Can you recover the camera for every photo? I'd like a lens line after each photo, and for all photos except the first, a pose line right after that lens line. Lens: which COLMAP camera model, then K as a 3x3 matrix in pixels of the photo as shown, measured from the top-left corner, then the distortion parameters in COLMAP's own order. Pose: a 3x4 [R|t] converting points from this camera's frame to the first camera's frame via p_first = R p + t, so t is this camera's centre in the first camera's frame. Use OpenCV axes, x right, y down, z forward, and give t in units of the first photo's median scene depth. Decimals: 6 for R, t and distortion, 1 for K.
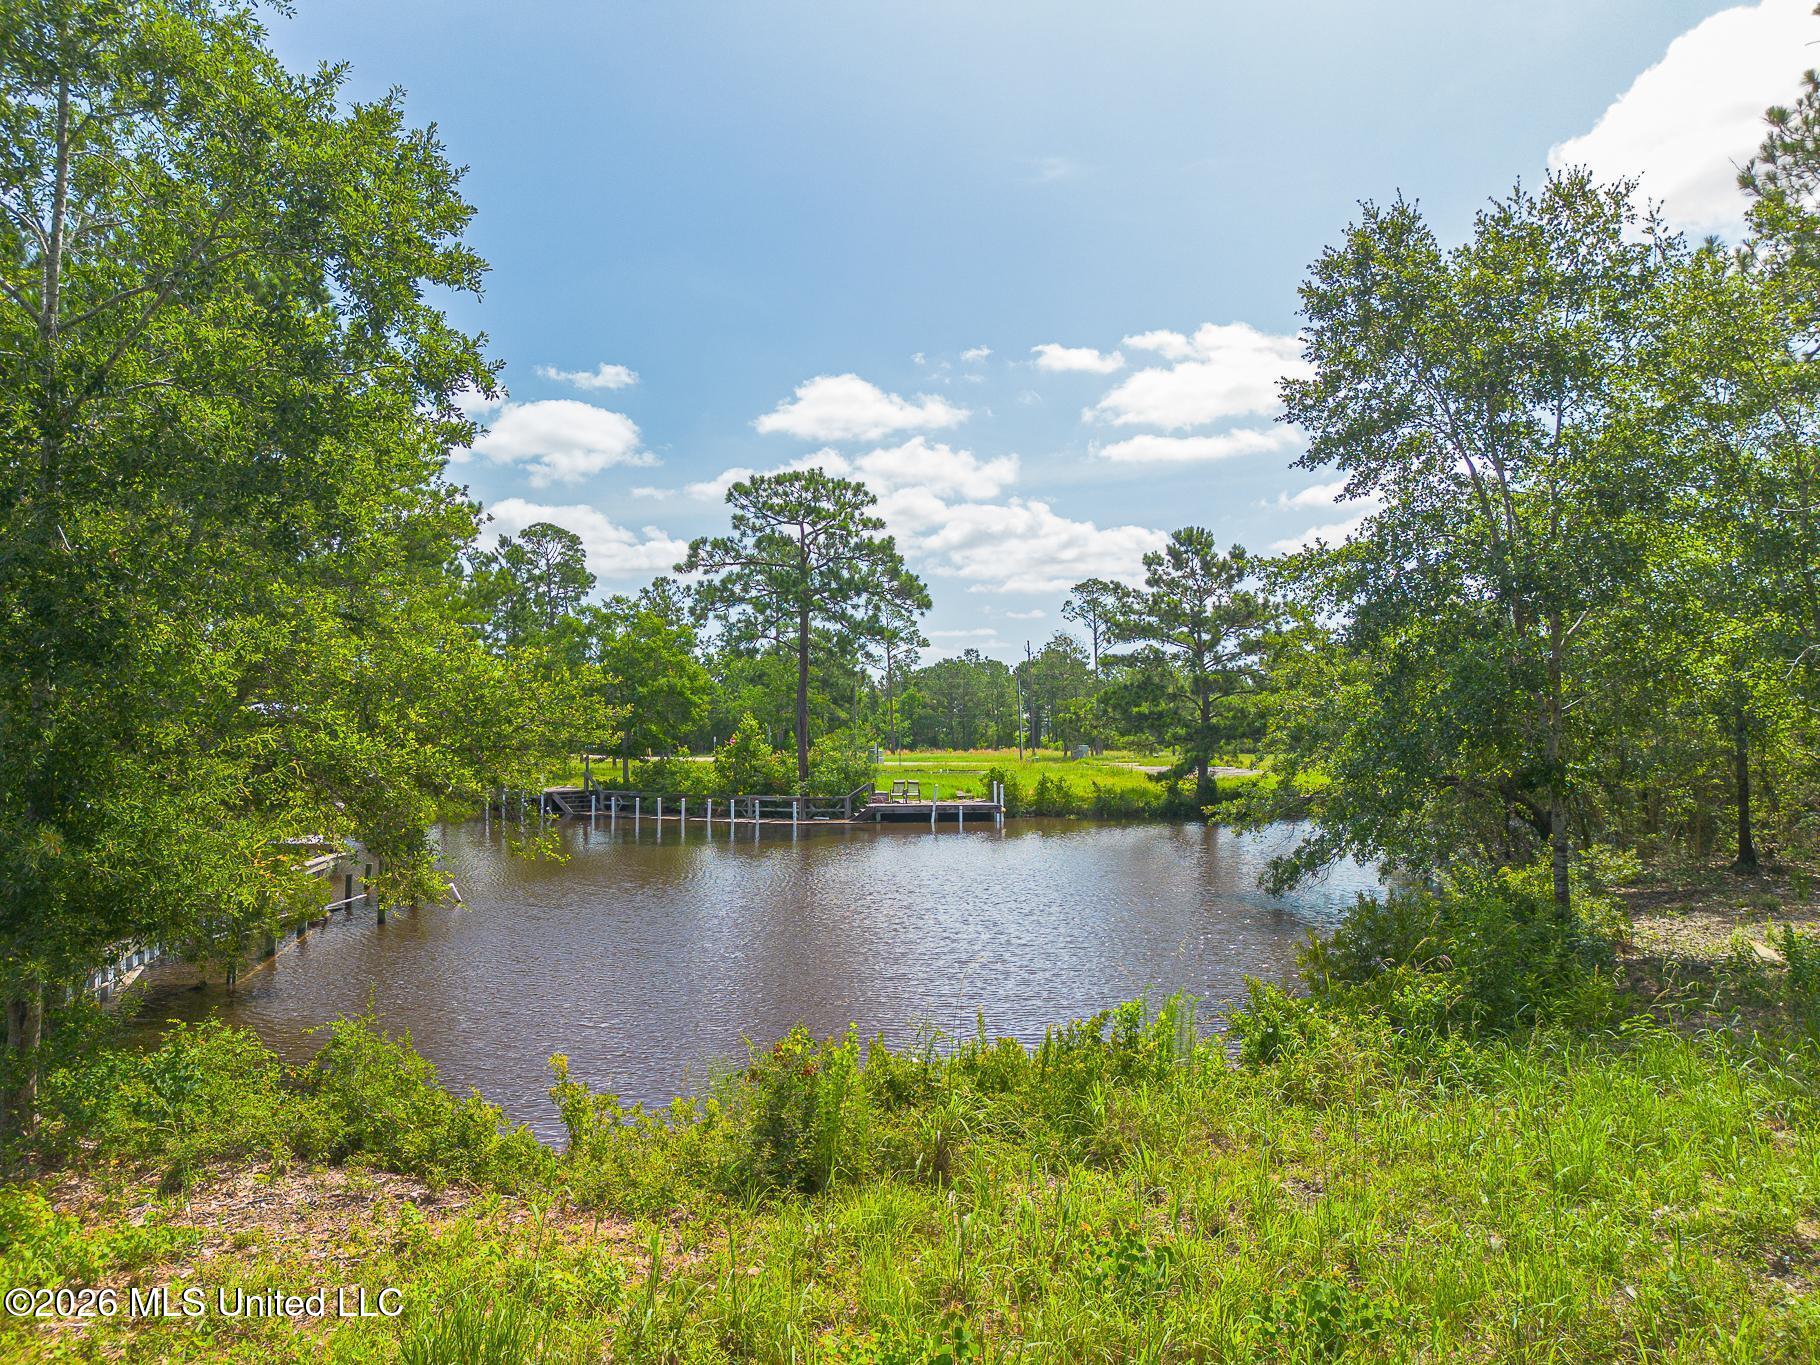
lens RADIAL K [[1256.9, 0, 910.4], [0, 1256.9, 666.7], [0, 0, 1]] dist [-0.044503, -0.001784]
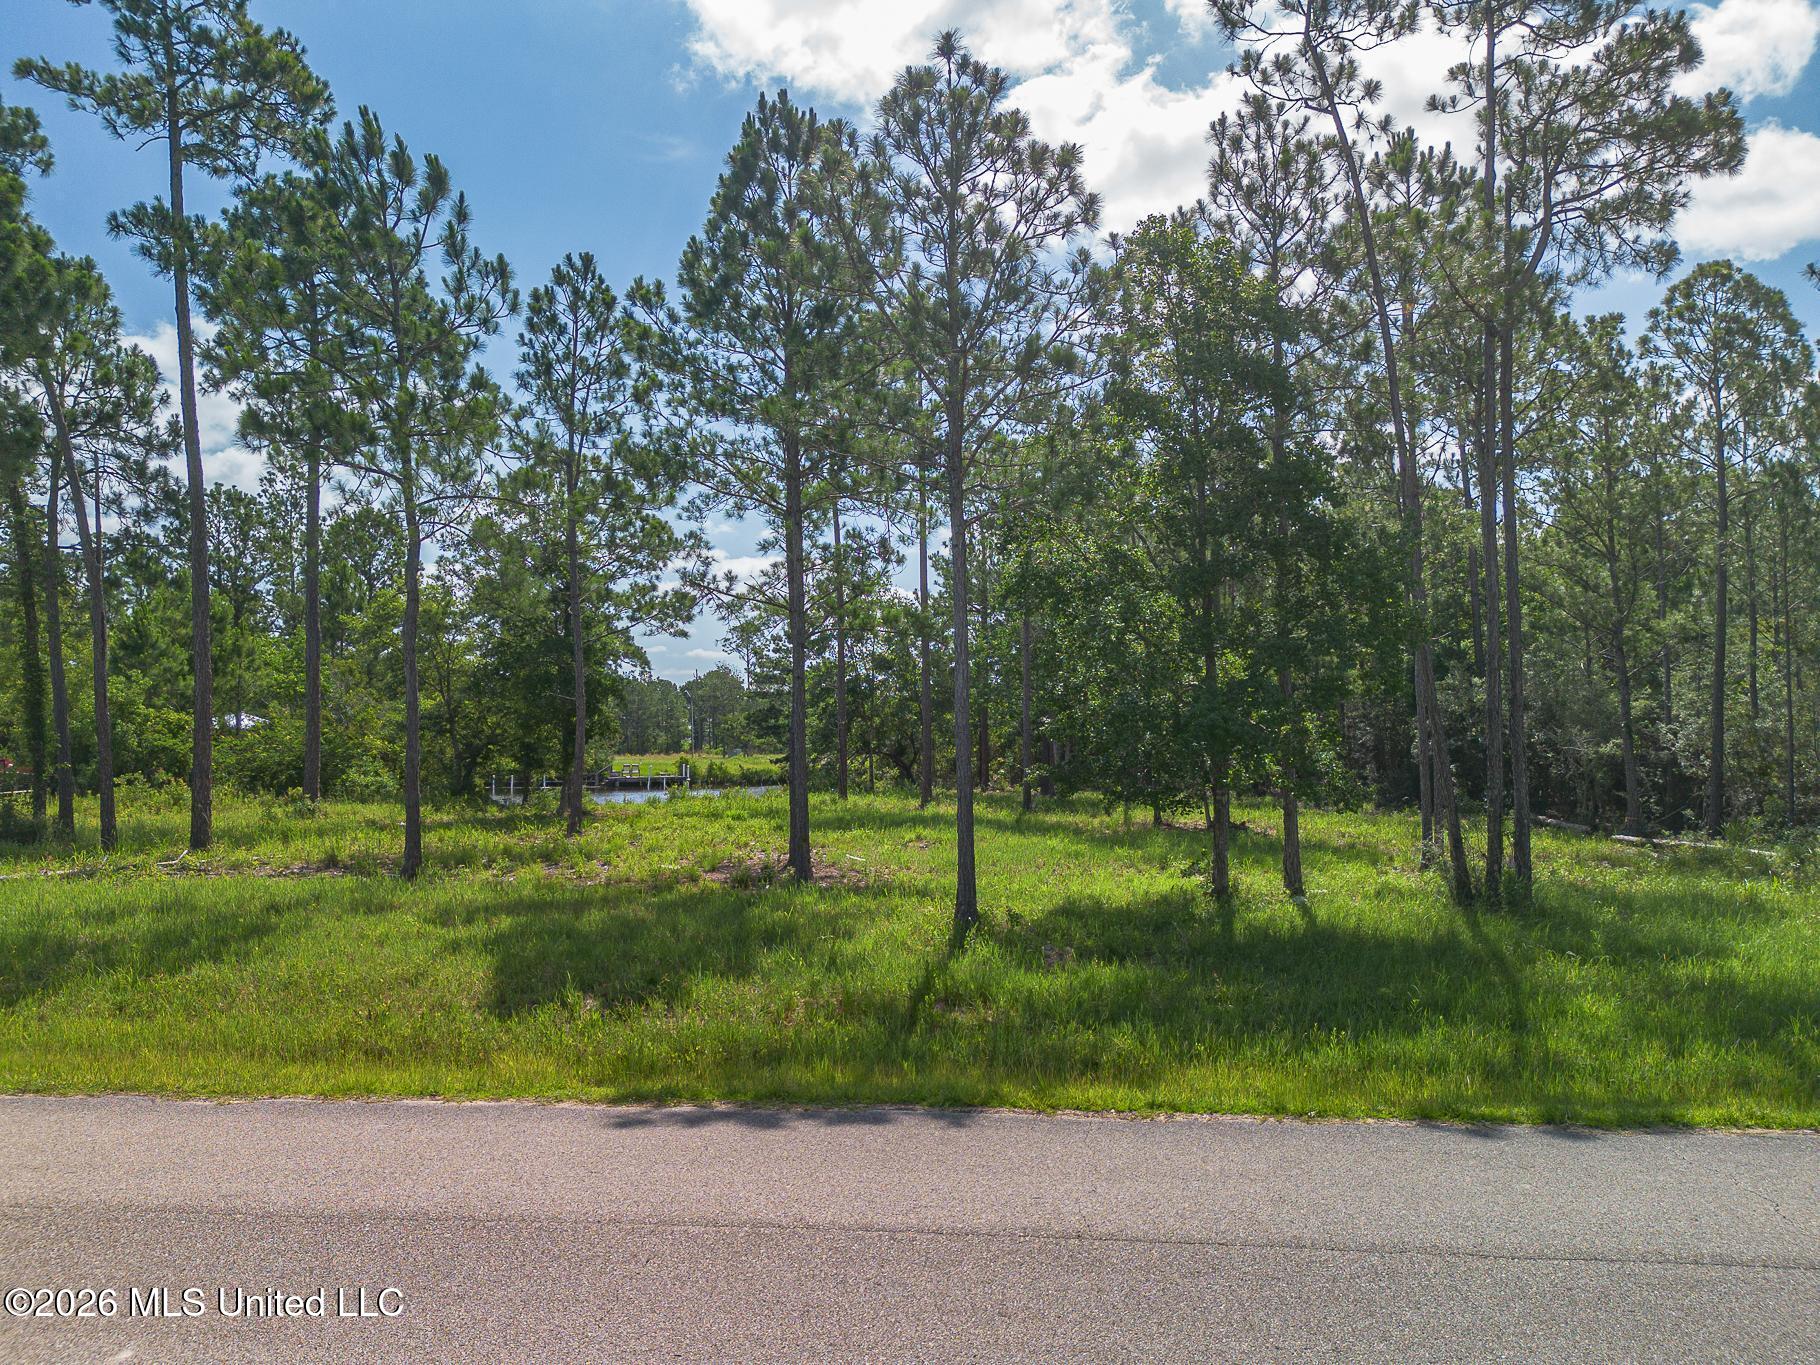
lens RADIAL K [[1256.9, 0, 911.8], [0, 1256.9, 692.2], [0, 0, 1]] dist [-0.044503, -0.001784]
pose [[0.963536, 0.011130, 0.267346, -0.088859], [-0.014103, 0.999858, 0.009203, -0.027383], [-0.267206, -0.012638, 0.963557, -0.718031]]
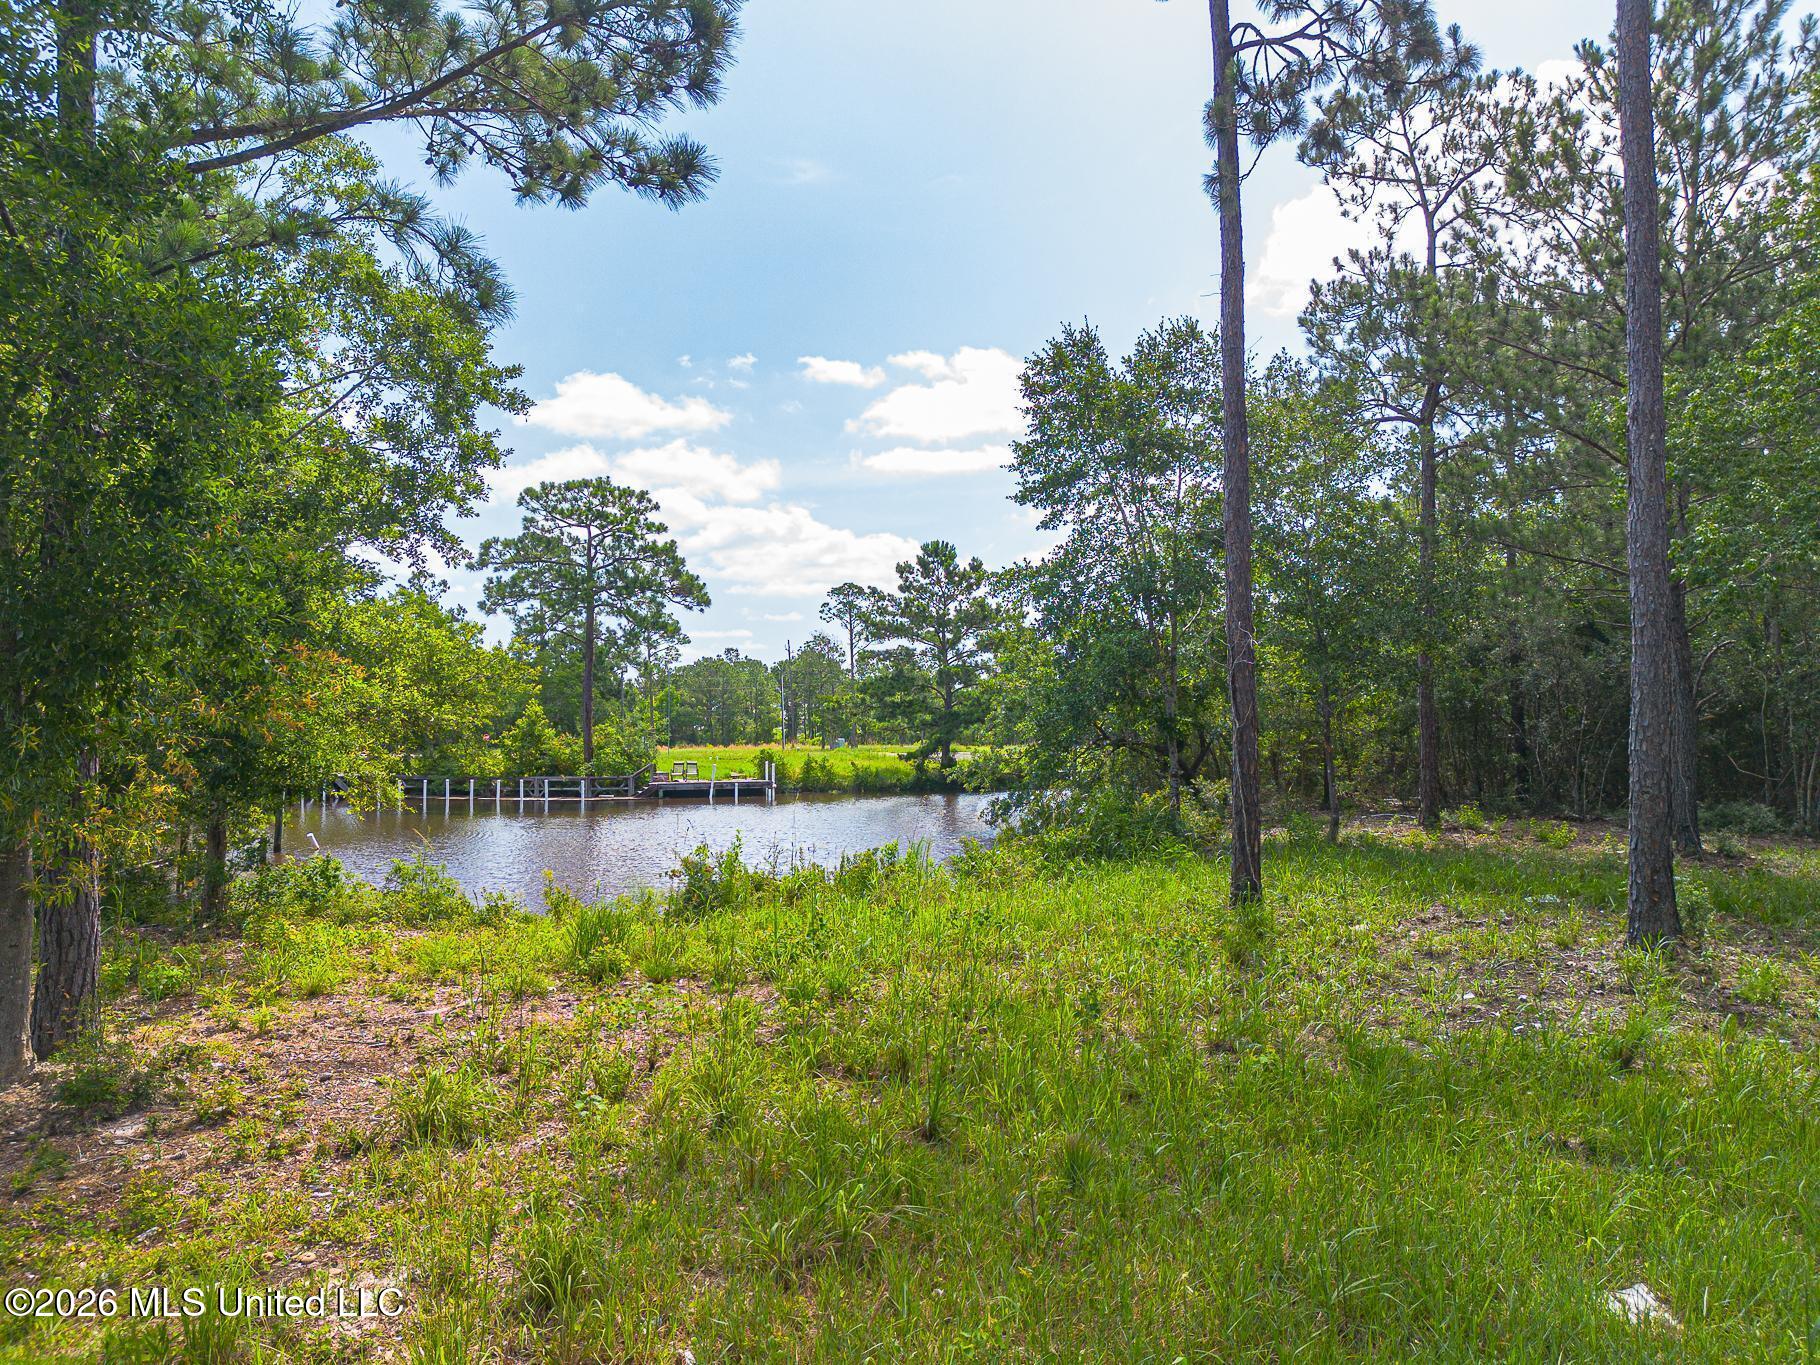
lens RADIAL K [[1256.9, 0, 924.1], [0, 1256.9, 680.8], [0, 0, 1]] dist [-0.044503, -0.001784]
pose [[0.978948, 0.007480, 0.203972, -0.022495], [-0.009483, 0.999916, 0.008846, 0.007510], [-0.203889, -0.010594, 0.978937, -0.125076]]
